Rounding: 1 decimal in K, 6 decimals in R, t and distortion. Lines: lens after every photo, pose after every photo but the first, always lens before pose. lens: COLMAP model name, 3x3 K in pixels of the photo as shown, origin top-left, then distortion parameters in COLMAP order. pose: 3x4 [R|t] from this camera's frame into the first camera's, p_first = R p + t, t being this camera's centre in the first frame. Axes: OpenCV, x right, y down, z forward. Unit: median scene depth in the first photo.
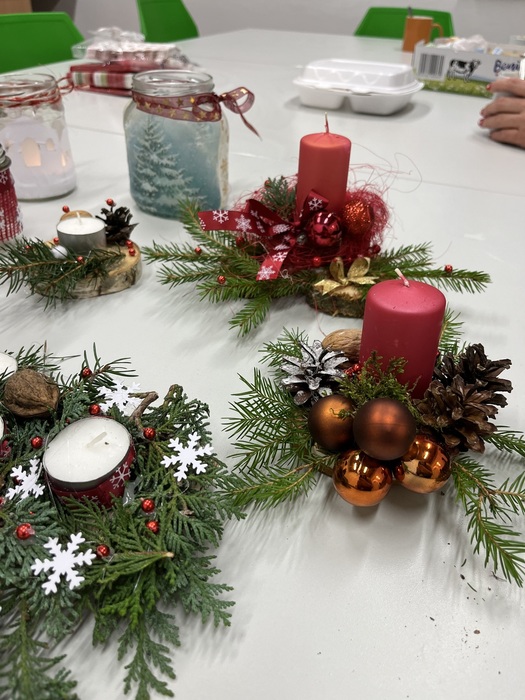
lens RADIAL K [[533.7, 0, 258.8], [0, 533.7, 352.7], [0, 0, 1]] dist [0.047551, -0.086277]
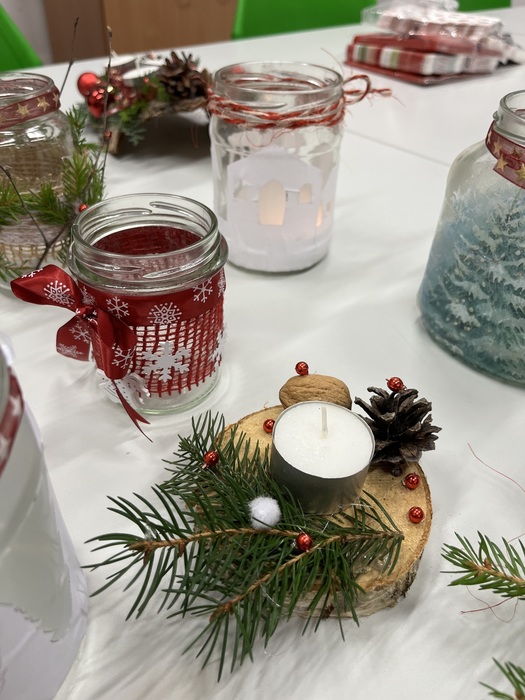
lens RADIAL K [[533.7, 0, 264.0], [0, 533.7, 347.9], [0, 0, 1]] dist [0.047551, -0.086277]
pose [[0.908451, 0.265009, -0.323244, -0.188924], [-0.248732, 0.964242, 0.091486, -0.256755], [0.335930, -0.002709, 0.941883, 0.417914]]
